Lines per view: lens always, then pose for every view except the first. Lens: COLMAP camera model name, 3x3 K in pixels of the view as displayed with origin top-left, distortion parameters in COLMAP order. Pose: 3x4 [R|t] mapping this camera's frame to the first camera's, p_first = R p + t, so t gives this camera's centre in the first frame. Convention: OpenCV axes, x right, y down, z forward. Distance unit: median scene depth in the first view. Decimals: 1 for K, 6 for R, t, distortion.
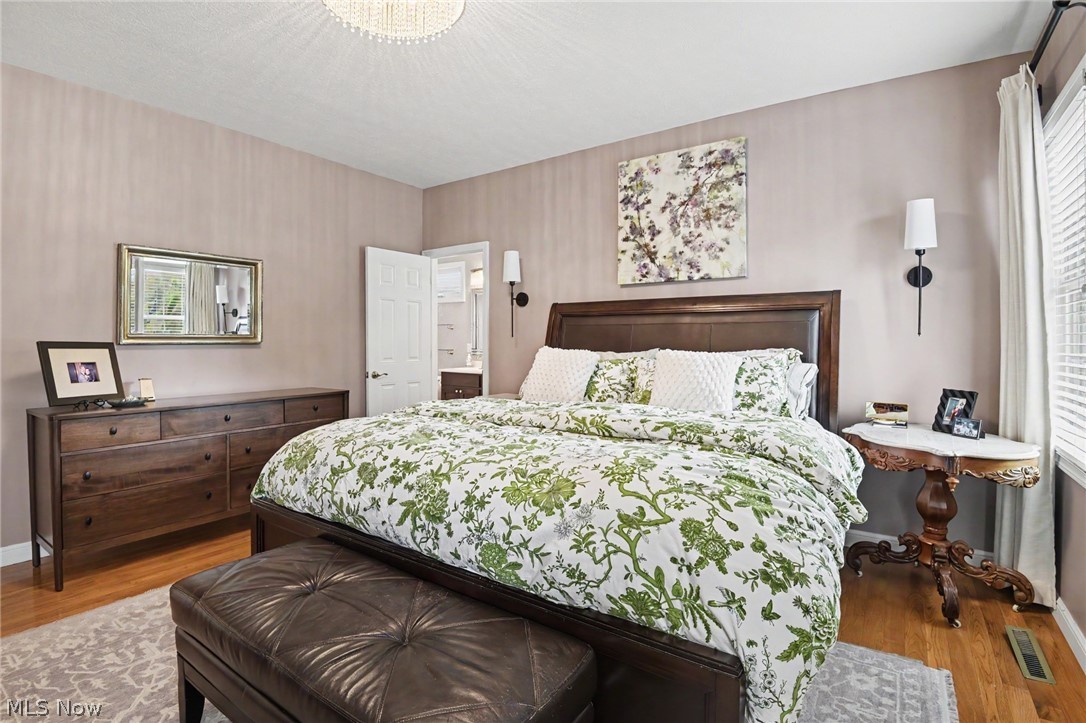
lens RADIAL K [[515.9, 0, 554.1], [0, 515.9, 356.8], [0, 0, 1]] dist [-0.031074, -0.010330]
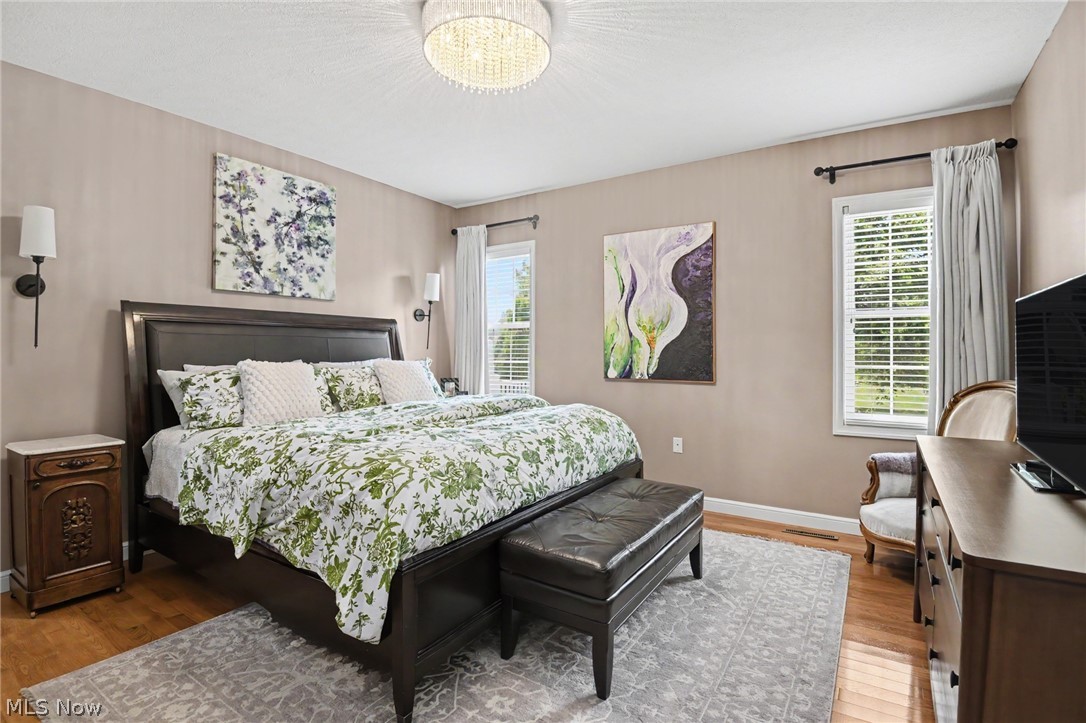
lens RADIAL K [[515.9, 0, 554.1], [0, 515.9, 356.8], [0, 0, 1]] dist [-0.031074, -0.010330]
pose [[-0.049378, -0.009310, 0.998737, -0.837614], [0.027075, 0.999577, 0.010656, -0.018635], [-0.998413, 0.027567, -0.049105, 0.505436]]
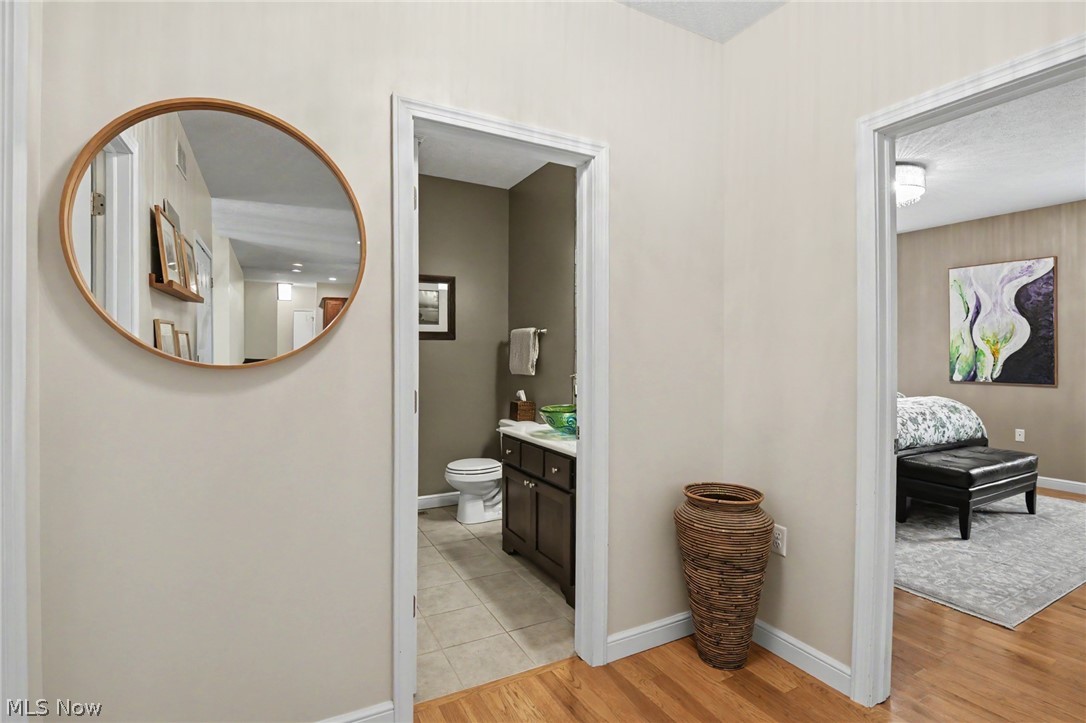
lens RADIAL K [[515.9, 0, 554.1], [0, 515.9, 356.8], [0, 0, 1]] dist [-0.031074, -0.010330]
pose [[0.462292, 0.000413, 0.886727, -1.569726], [0.020521, 0.999727, -0.011164, -0.032978], [-0.886490, 0.023358, 0.462158, 0.693562]]
